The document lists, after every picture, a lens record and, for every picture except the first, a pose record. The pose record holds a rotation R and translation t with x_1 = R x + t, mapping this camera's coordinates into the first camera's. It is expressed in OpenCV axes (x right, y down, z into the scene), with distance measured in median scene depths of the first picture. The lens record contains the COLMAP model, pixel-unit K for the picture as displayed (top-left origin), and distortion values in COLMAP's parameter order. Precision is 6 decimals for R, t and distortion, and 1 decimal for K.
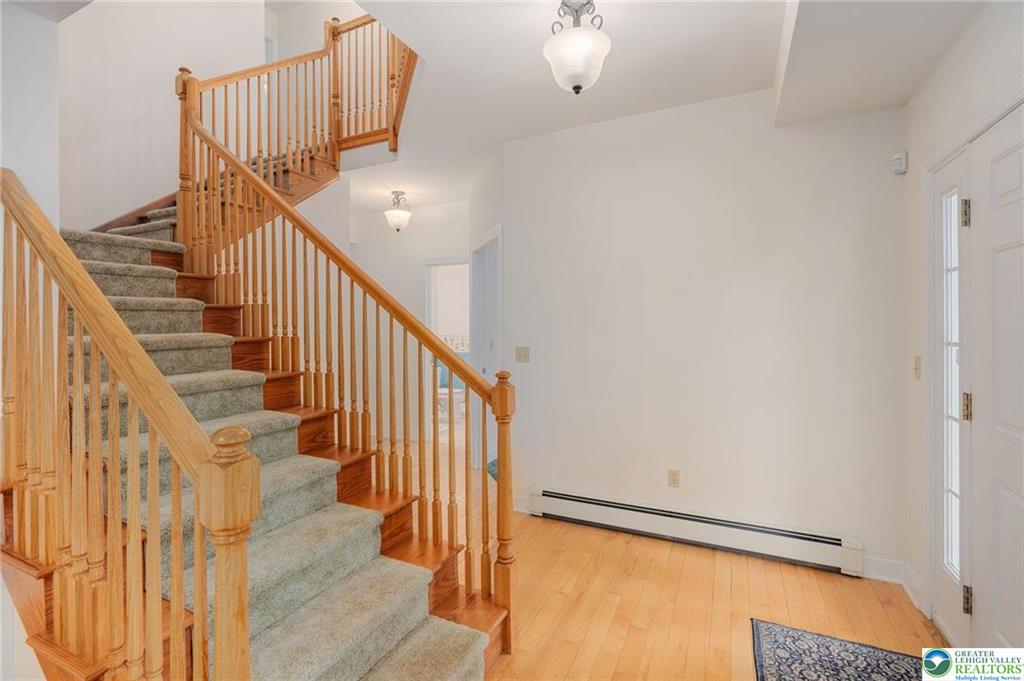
lens RADIAL K [[474.6, 0, 495.2], [0, 474.6, 317.2], [0, 0, 1]] dist [-0.000600, 0.000047]
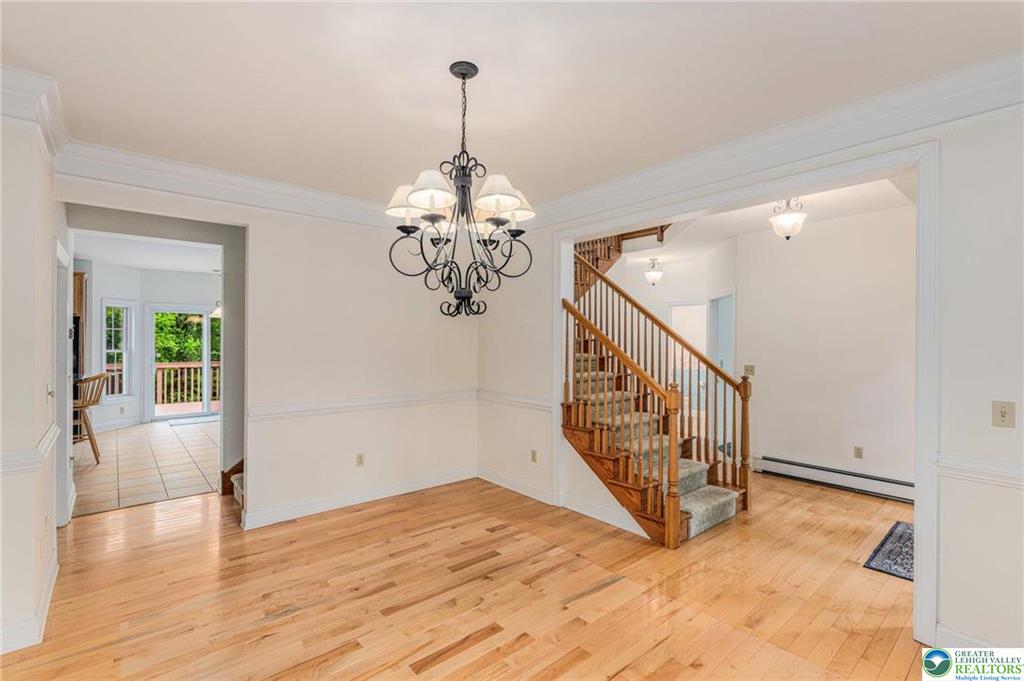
lens RADIAL K [[466.4, 0, 509.9], [0, 466.4, 338.5], [0, 0, 1]] dist [-0.002992, 0.000236]
pose [[0.926454, 0.012675, -0.376194, -0.159746], [-0.010504, 0.999914, 0.007822, -0.049491], [0.376261, -0.003295, 0.926508, -1.184905]]
